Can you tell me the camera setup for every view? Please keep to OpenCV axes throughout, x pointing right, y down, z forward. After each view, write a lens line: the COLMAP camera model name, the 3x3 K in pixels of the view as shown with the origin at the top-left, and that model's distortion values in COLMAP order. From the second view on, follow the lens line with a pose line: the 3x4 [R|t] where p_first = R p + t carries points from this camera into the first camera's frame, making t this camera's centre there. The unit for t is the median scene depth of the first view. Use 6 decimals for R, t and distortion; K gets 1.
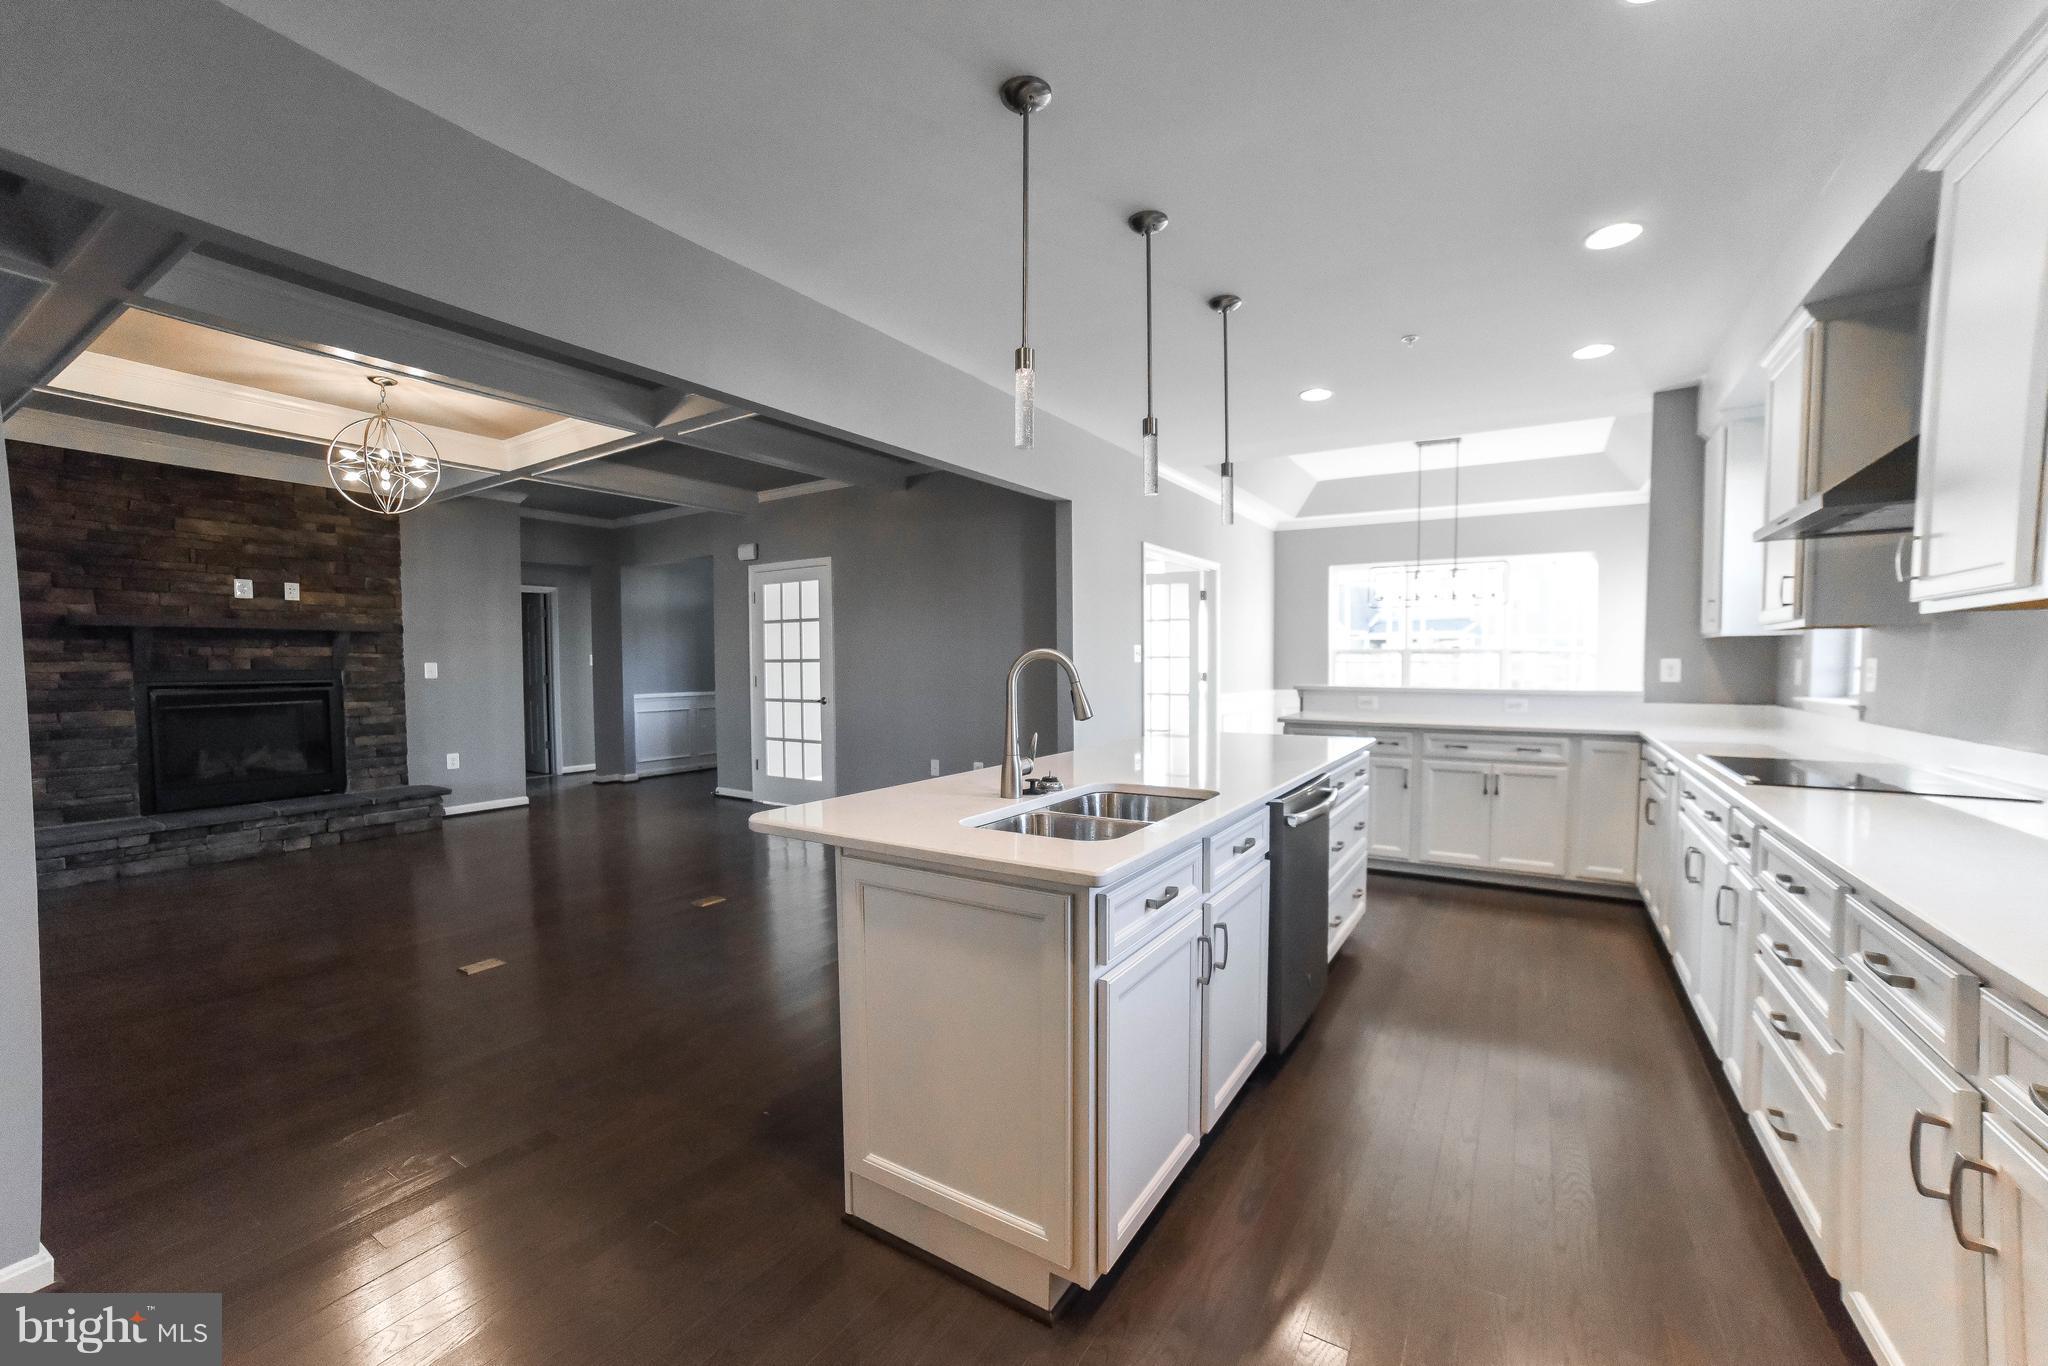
lens RADIAL K [[820.5, 0, 1032.9], [0, 820.5, 698.5], [0, 0, 1]] dist [-0.069369, 0.036789]
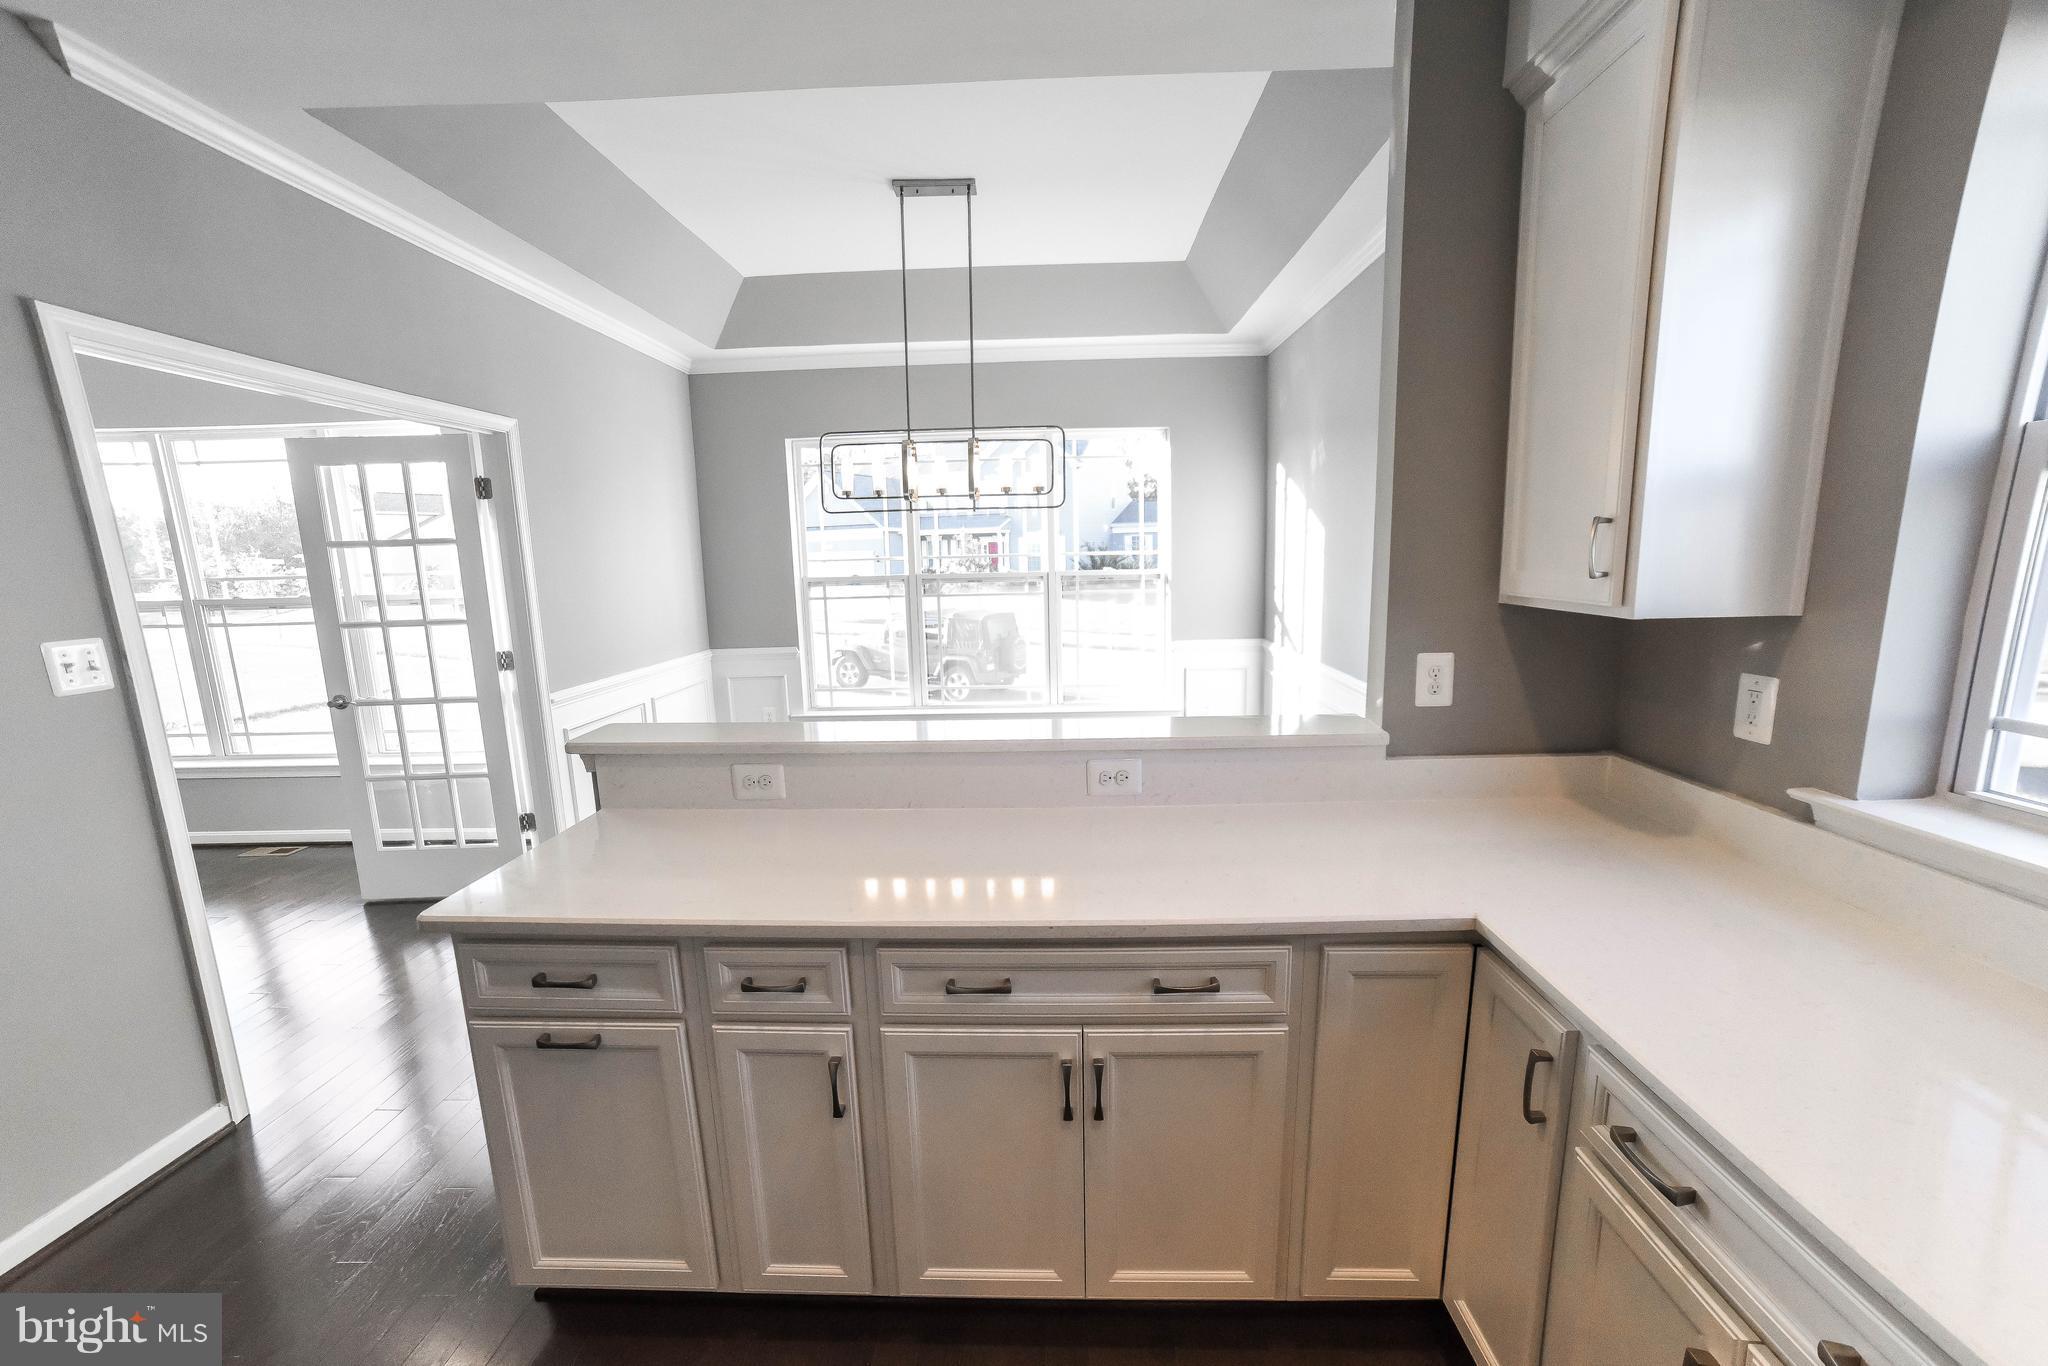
lens RADIAL K [[847.0, 0, 1033.3], [0, 847.0, 696.4], [0, 0, 1]] dist [-0.078341, 0.039501]
pose [[0.860839, -0.102145, 0.498520, 0.310478], [0.044017, 0.990922, 0.127027, -0.071966], [-0.506969, -0.087406, 0.857521, 0.569898]]
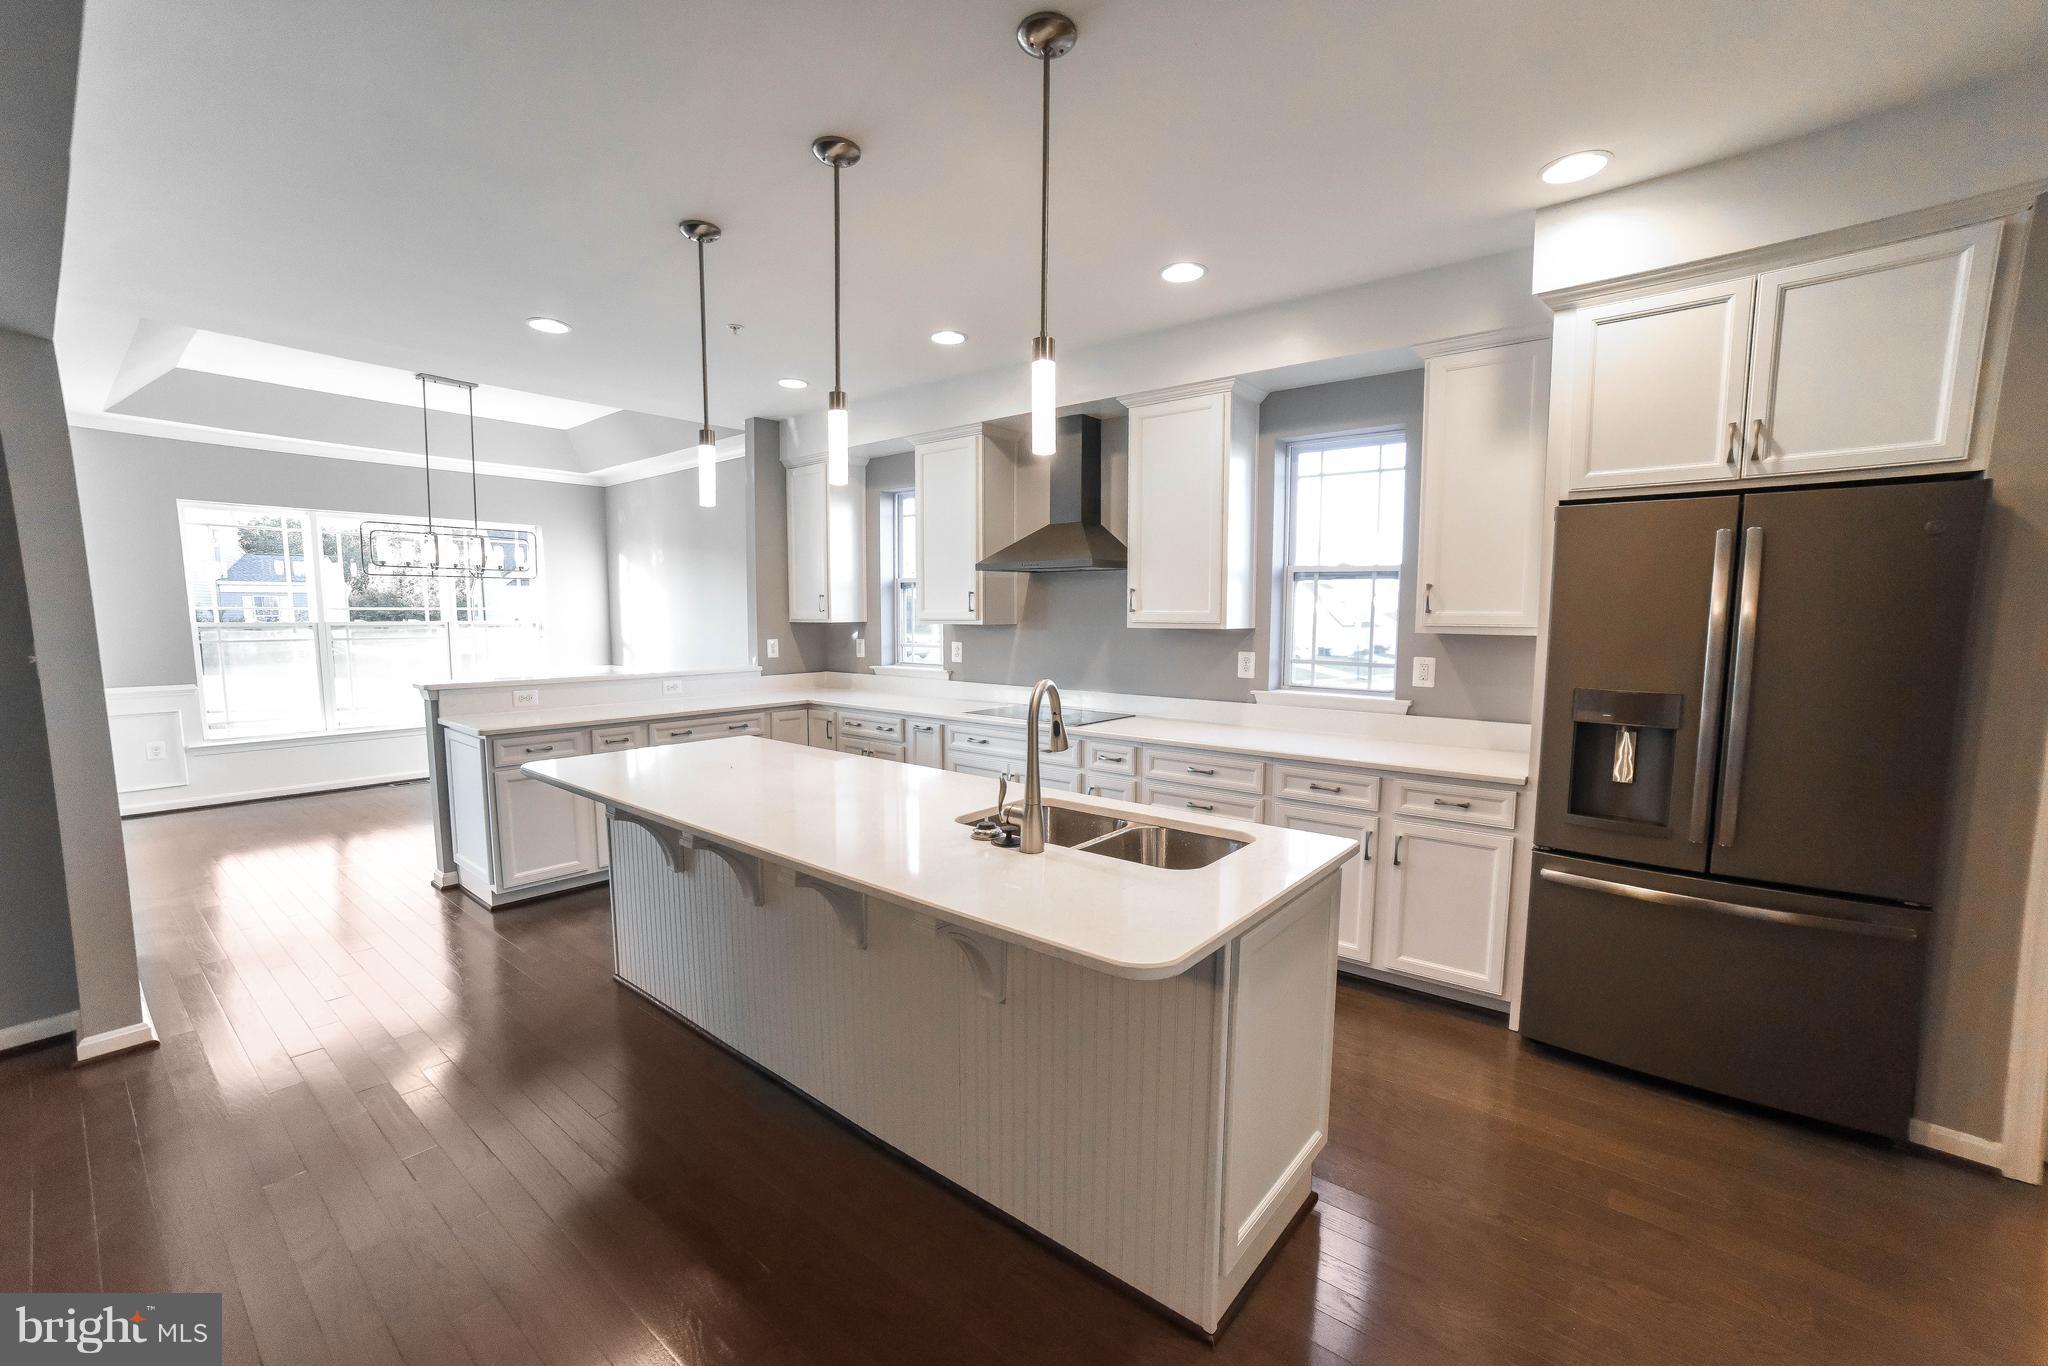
lens RADIAL K [[847.0, 0, 1033.3], [0, 847.0, 696.4], [0, 0, 1]] dist [-0.078341, 0.039501]
pose [[0.117817, -0.096627, 0.988323, -0.352739], [0.043992, 0.994785, 0.092014, -0.049395], [-0.992060, 0.032638, 0.121453, 0.345911]]
